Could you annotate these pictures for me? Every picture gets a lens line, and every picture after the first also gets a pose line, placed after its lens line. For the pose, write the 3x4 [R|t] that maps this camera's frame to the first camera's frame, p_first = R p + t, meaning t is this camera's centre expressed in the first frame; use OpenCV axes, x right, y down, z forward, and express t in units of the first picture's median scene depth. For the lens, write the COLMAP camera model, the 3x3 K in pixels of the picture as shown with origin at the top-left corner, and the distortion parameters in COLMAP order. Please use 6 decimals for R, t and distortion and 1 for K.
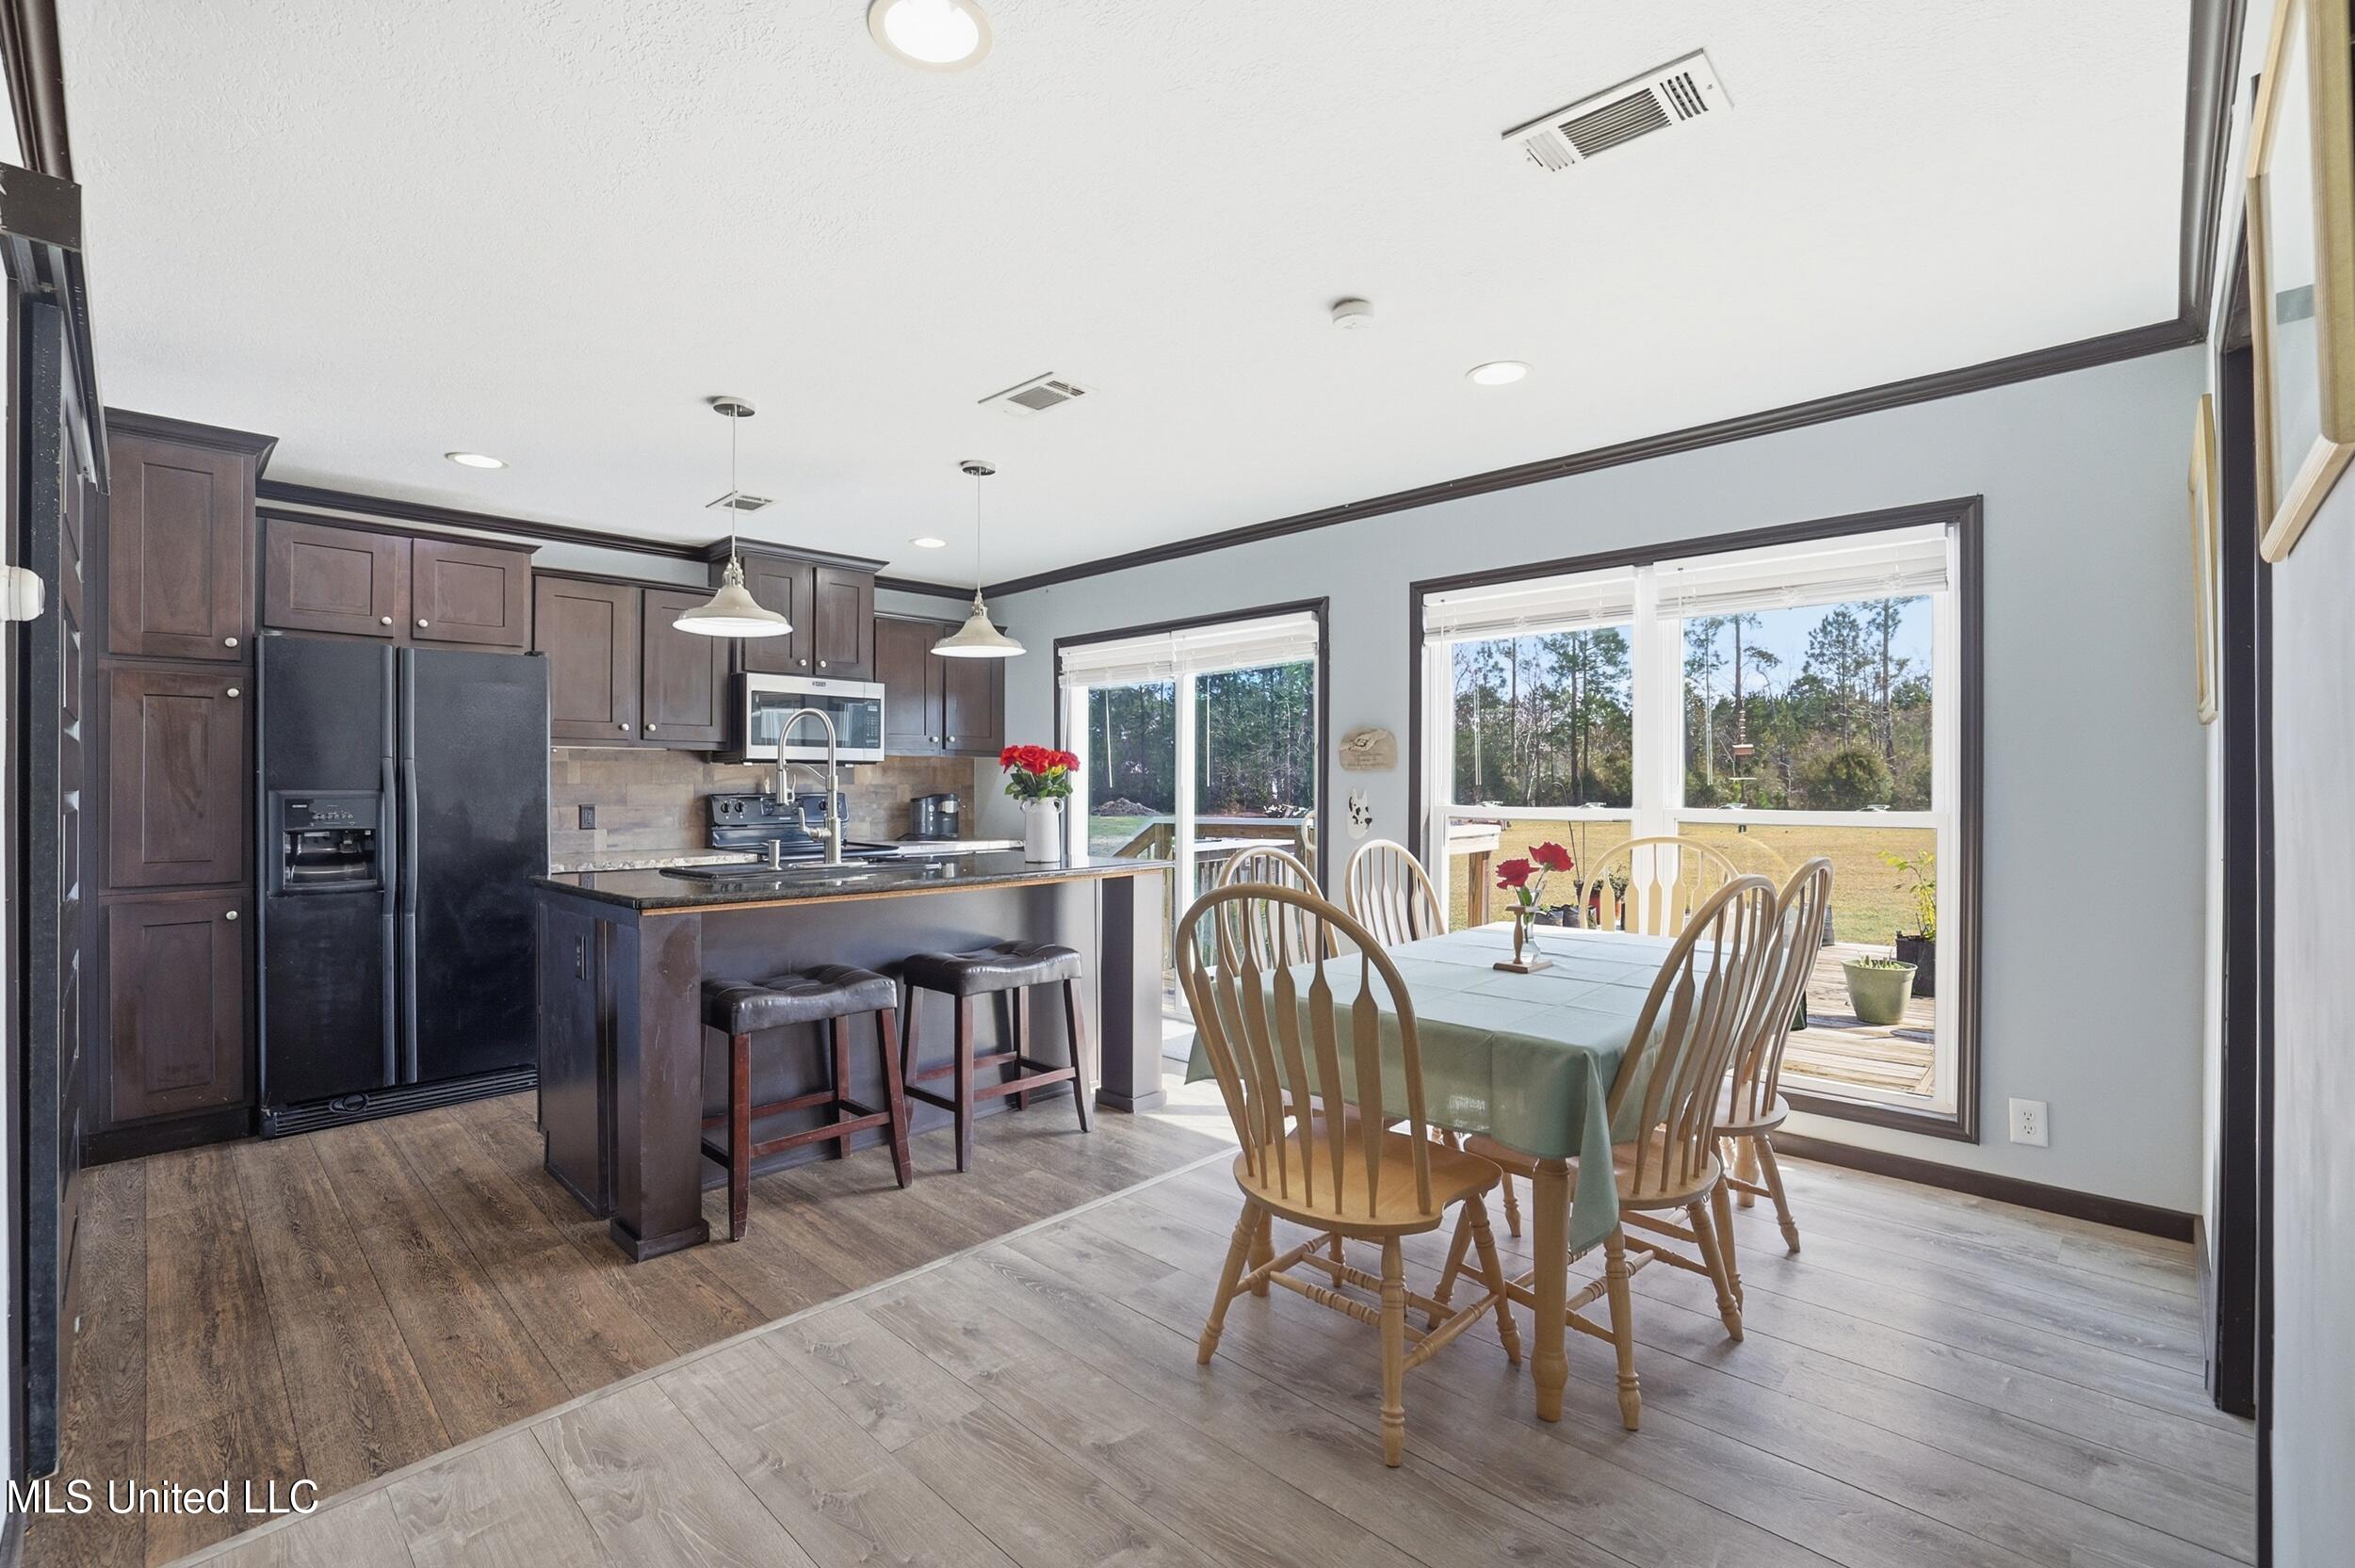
lens RADIAL K [[1031.8, 0, 1150.9], [0, 1031.8, 783.6], [0, 0, 1]] dist [-0.040221, 0.012889]
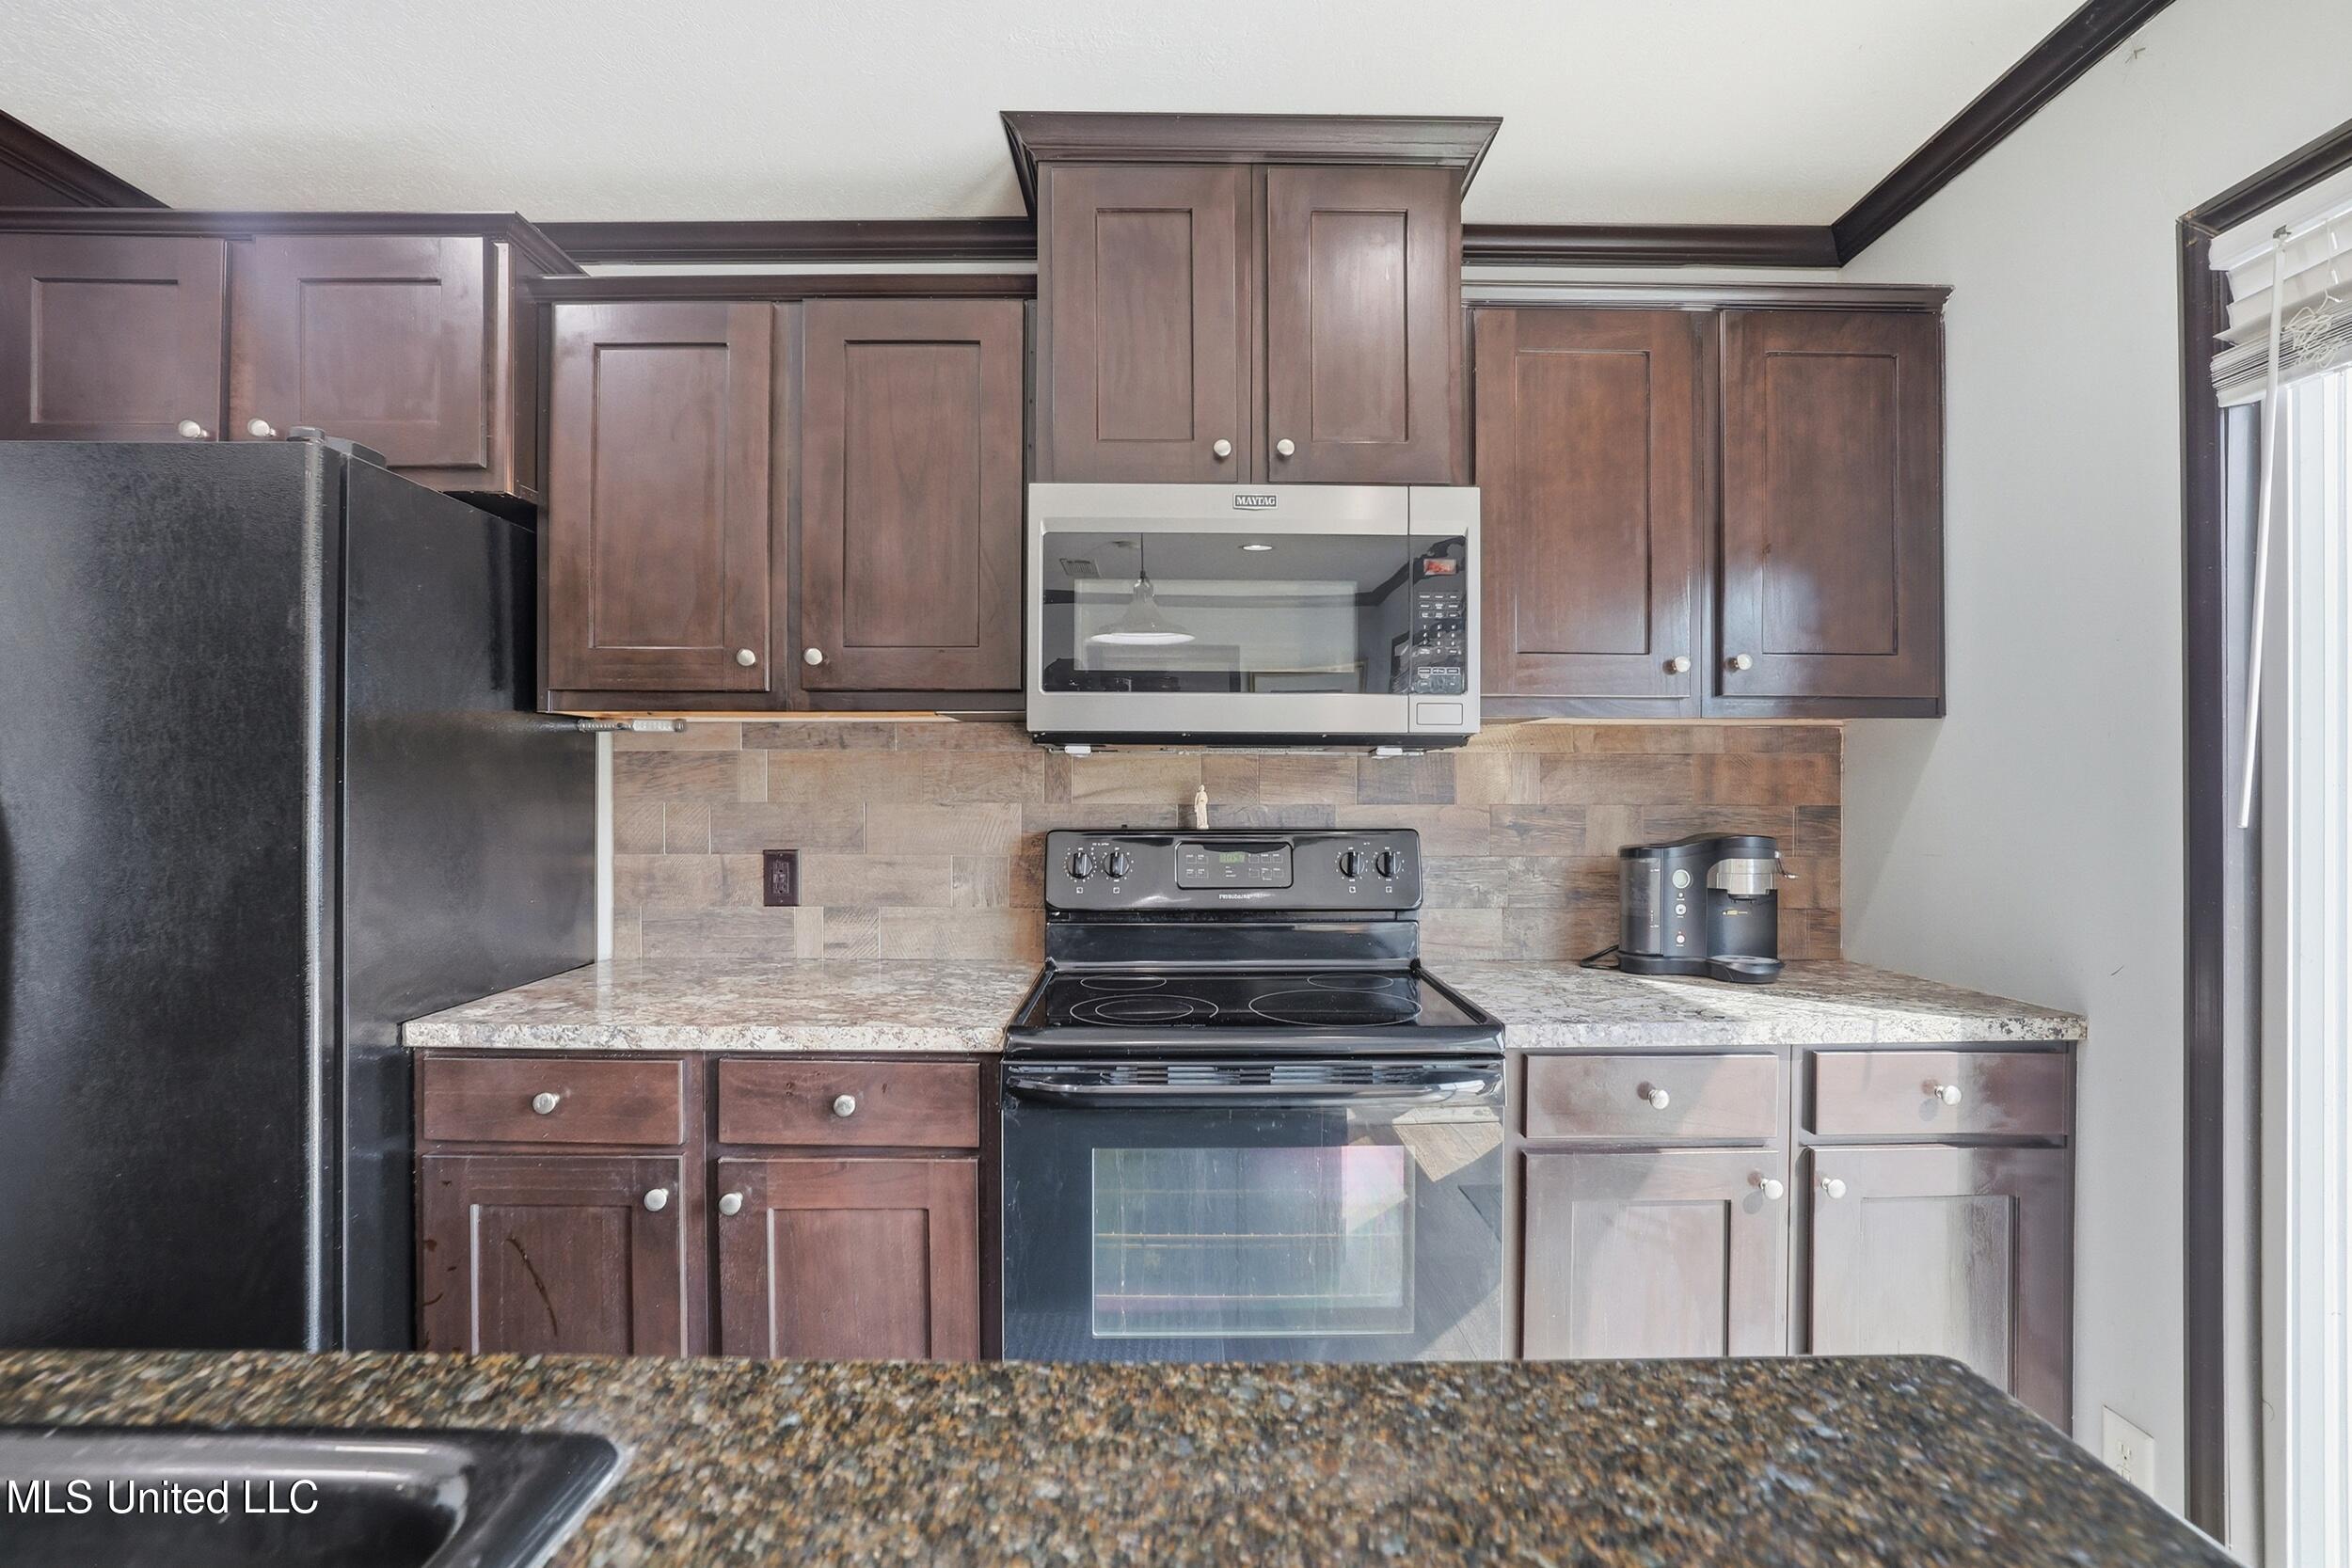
lens RADIAL K [[1092.0, 0, 1194.9], [0, 1092.0, 792.9], [0, 0, 1]] dist [-0.019952, 0.005977]
pose [[0.716611, 0.002396, -0.697469, -0.114201], [-0.001322, 0.999997, 0.002076, -0.005377], [0.697472, -0.000566, 0.716612, 0.895379]]
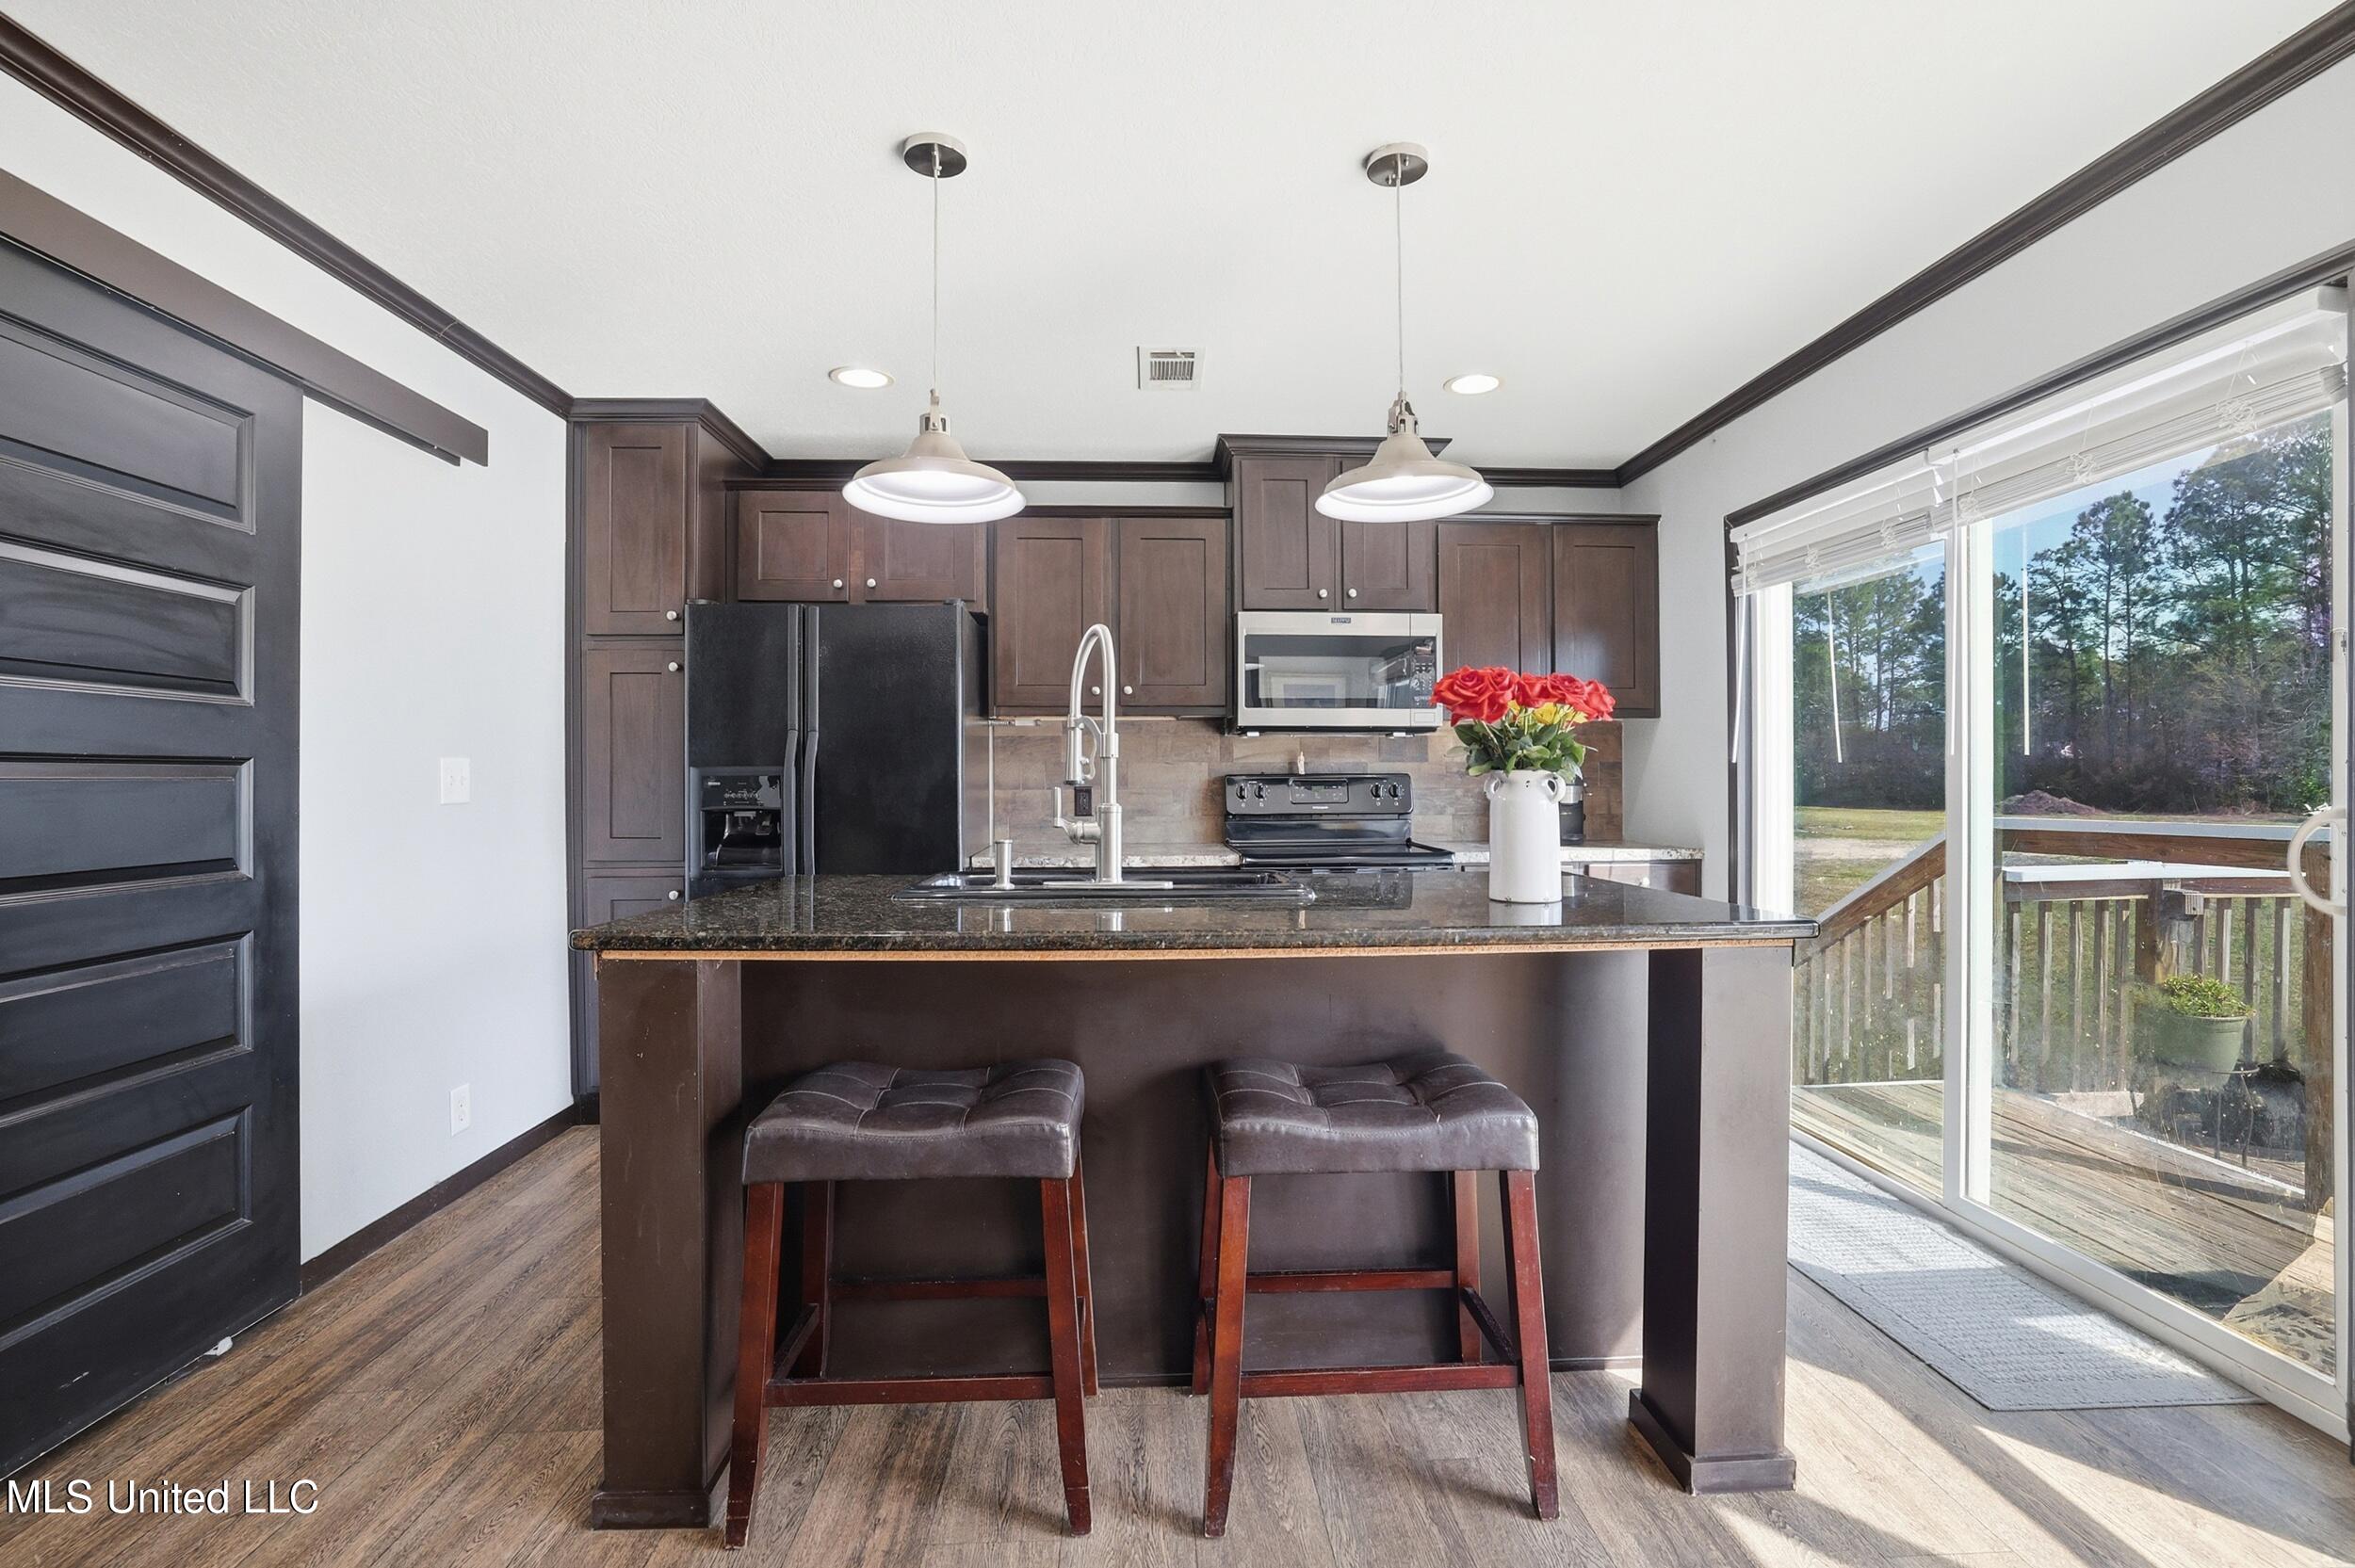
lens RADIAL K [[1031.8, 0, 1196.1], [0, 1031.8, 779.6], [0, 0, 1]] dist [-0.040221, 0.012889]
pose [[0.743939, -0.000469, -0.668247, 0.100533], [0.004094, 0.999984, 0.003855, 0.013543], [0.668235, -0.005604, 0.743929, 0.481236]]
